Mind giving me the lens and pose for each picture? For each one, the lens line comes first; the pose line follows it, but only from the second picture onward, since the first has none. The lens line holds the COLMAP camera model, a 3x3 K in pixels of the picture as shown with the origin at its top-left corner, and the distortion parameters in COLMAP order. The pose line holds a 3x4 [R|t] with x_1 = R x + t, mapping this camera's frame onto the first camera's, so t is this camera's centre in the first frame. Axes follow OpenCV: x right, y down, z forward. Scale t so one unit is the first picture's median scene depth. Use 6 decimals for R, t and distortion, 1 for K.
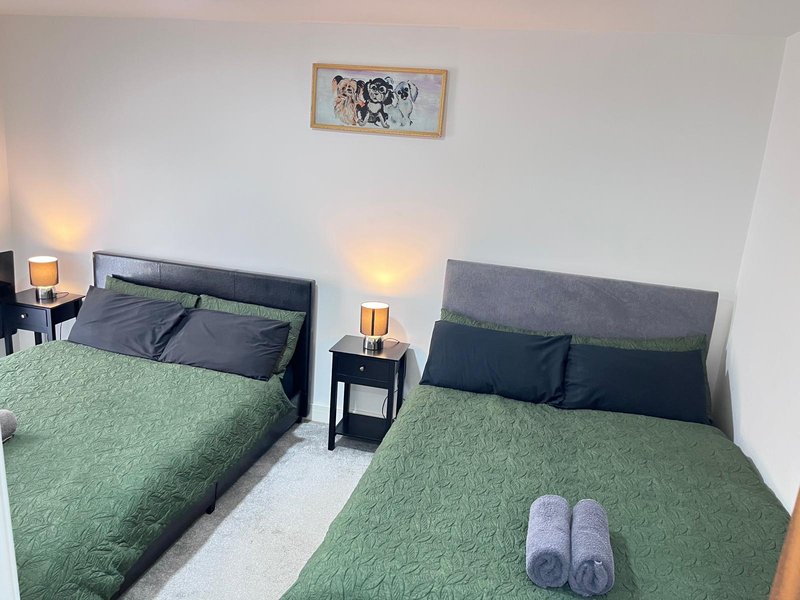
lens RADIAL K [[606.7, 0, 397.9], [0, 606.7, 289.5], [0, 0, 1]] dist [0.073635, -0.103925]
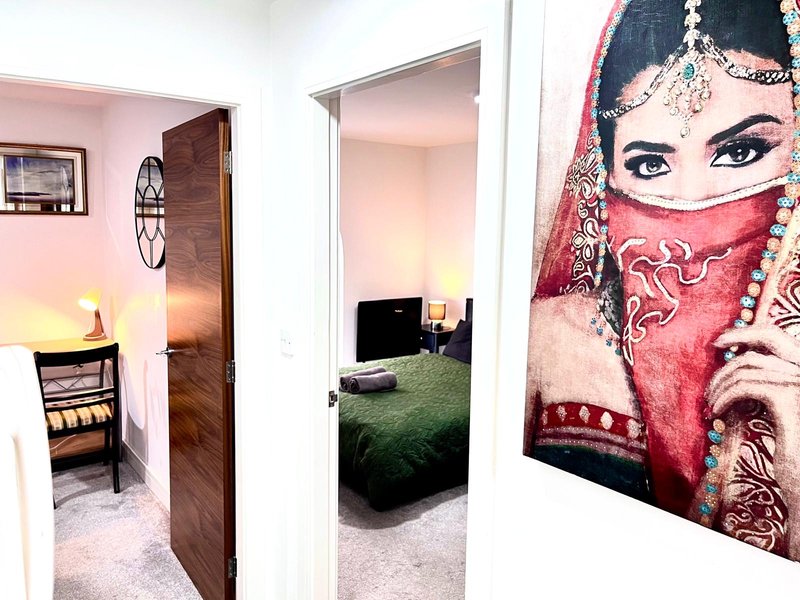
lens RADIAL K [[606.0, 0, 400.9], [0, 606.0, 296.6], [0, 0, 1]] dist [0.074096, -0.110119]
pose [[0.789784, 0.017313, -0.613140, 0.292728], [-0.114038, 0.986319, -0.119042, 0.141739], [0.602690, 0.163939, 0.780953, -0.232597]]
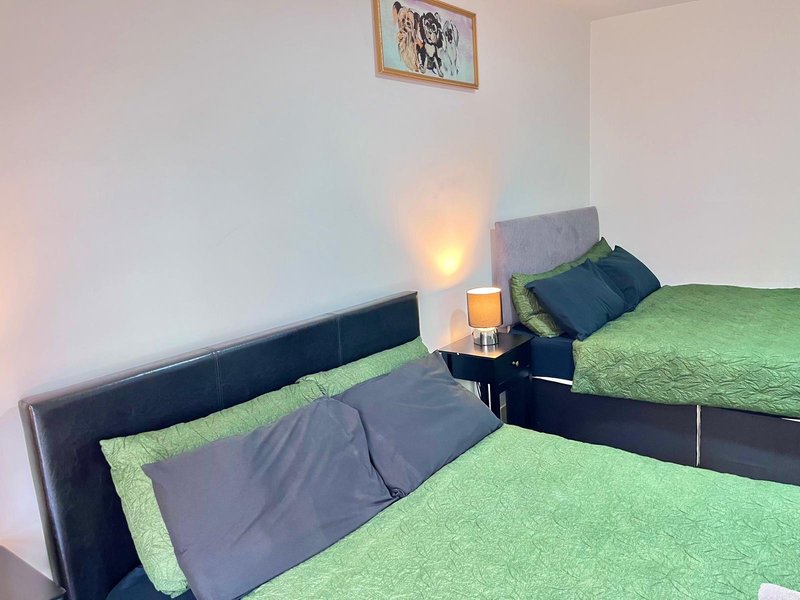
lens RADIAL K [[606.7, 0, 397.9], [0, 606.7, 289.5], [0, 0, 1]] dist [0.073635, -0.103925]
pose [[0.389504, -0.253794, 0.885367, -0.834816], [0.292895, 0.945514, 0.142180, -0.130630], [-0.873212, 0.203940, 0.442617, 0.750785]]
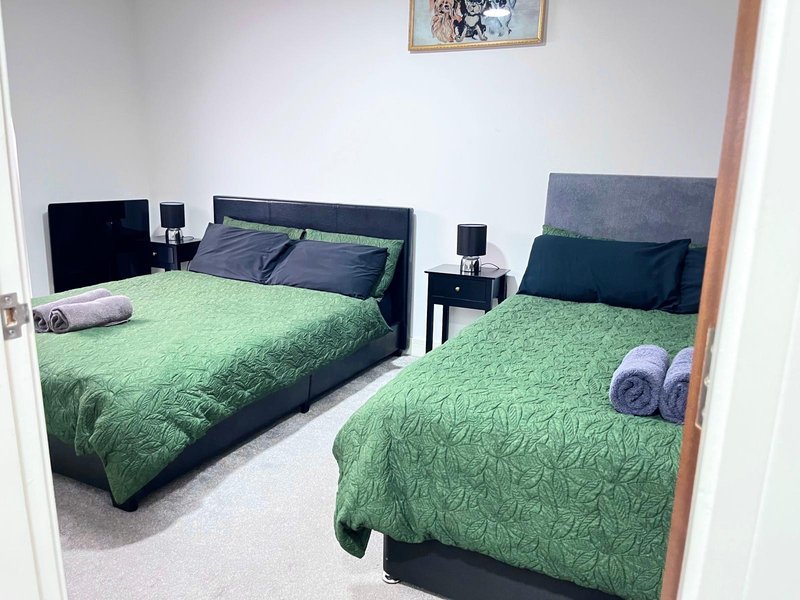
lens RADIAL K [[605.7, 0, 394.1], [0, 605.7, 301.2], [0, 0, 1]] dist [0.069301, -0.102344]
pose [[0.977002, -0.001197, -0.213228, 0.048125], [-0.005083, 0.999569, -0.028900, 0.178734], [0.213171, 0.029319, 0.976575, 0.032116]]
